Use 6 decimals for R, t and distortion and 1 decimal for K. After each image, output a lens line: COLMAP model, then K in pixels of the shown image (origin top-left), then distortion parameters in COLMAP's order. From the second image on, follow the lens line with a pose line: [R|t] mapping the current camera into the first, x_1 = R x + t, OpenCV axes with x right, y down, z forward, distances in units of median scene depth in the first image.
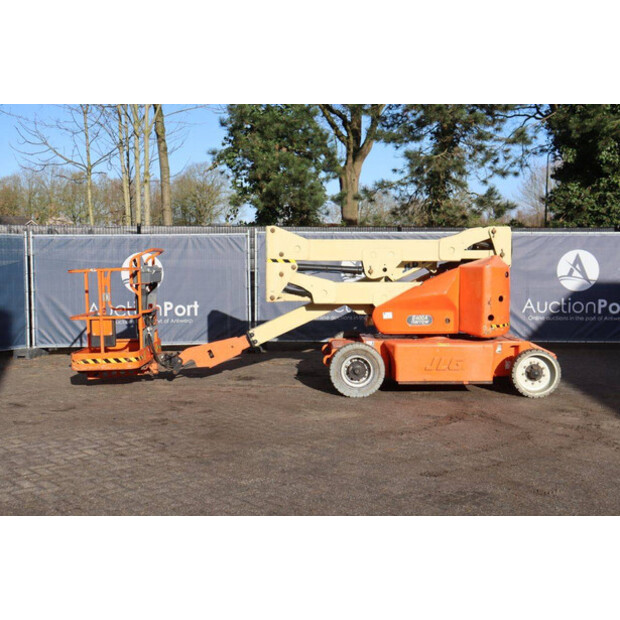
lens RADIAL K [[772.6, 0, 311.4], [0, 772.6, 304.3], [0, 0, 1]] dist [0.021784, 0.000000]
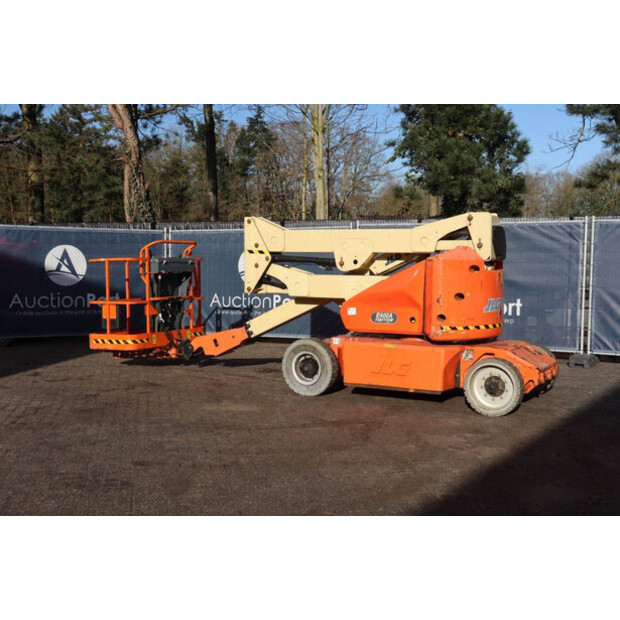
lens RADIAL K [[808.2, 0, 299.0], [0, 808.2, 302.2], [0, 0, 1]] dist [0.029585, 0.000000]
pose [[0.856186, 0.033307, -0.515593, 0.520917], [-0.036715, 0.999319, 0.003588, 0.002329], [0.515362, 0.015858, 0.856826, 0.133508]]
